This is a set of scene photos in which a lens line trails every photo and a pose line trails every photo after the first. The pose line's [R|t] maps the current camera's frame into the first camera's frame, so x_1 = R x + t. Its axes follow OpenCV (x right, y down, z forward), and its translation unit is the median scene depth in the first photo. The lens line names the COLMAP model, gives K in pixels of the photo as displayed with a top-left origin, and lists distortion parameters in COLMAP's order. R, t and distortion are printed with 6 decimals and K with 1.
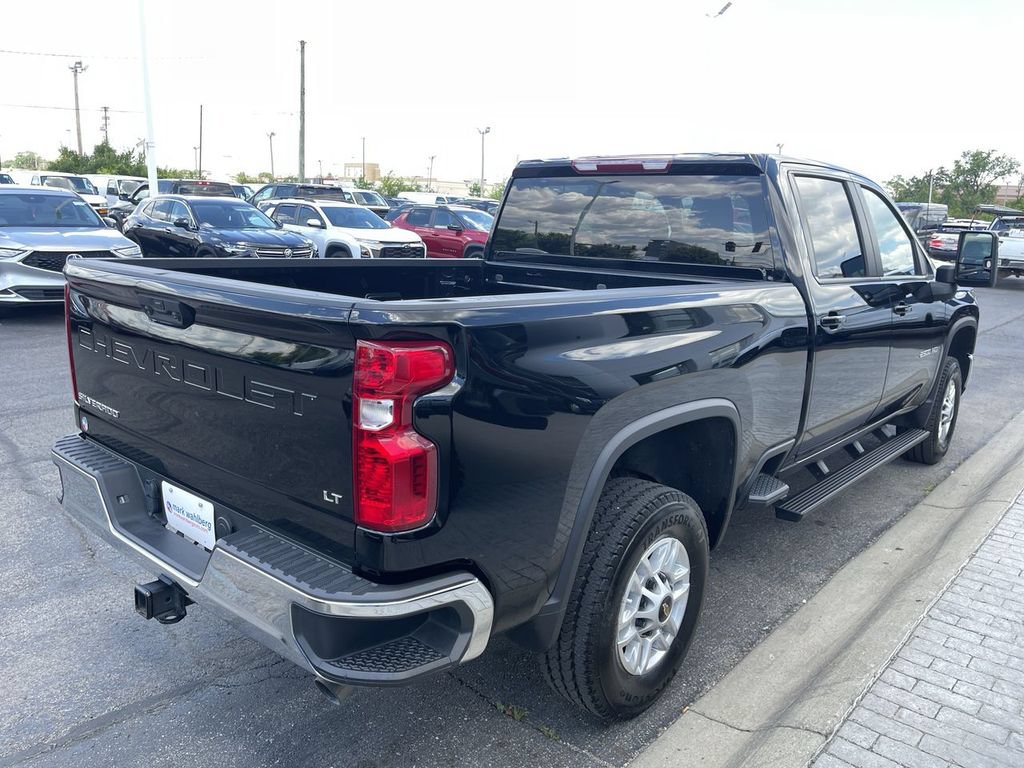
lens RADIAL K [[798.2, 0, 515.3], [0, 798.2, 384.4], [0, 0, 1]] dist [0.022689, 0.003529]
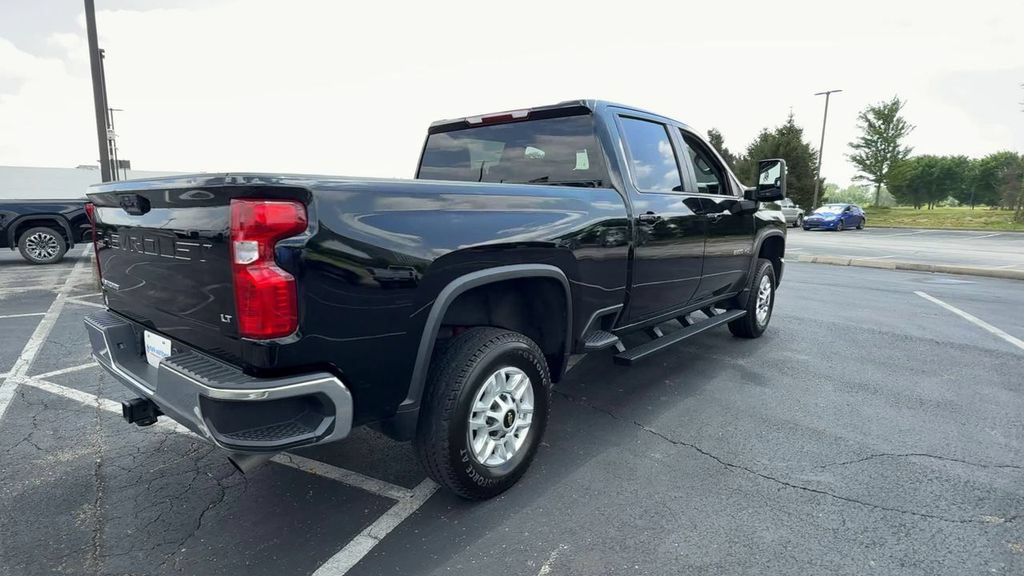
lens RADIAL K [[560.3, 0, 463.5], [0, 560.3, 309.7], [0, 0, 1]] dist [0.002196, 0.000204]
pose [[0.998102, -0.031888, -0.052692, 0.172225], [0.031219, 0.999422, -0.013478, 0.111776], [0.053092, 0.011807, 0.998520, 0.036114]]
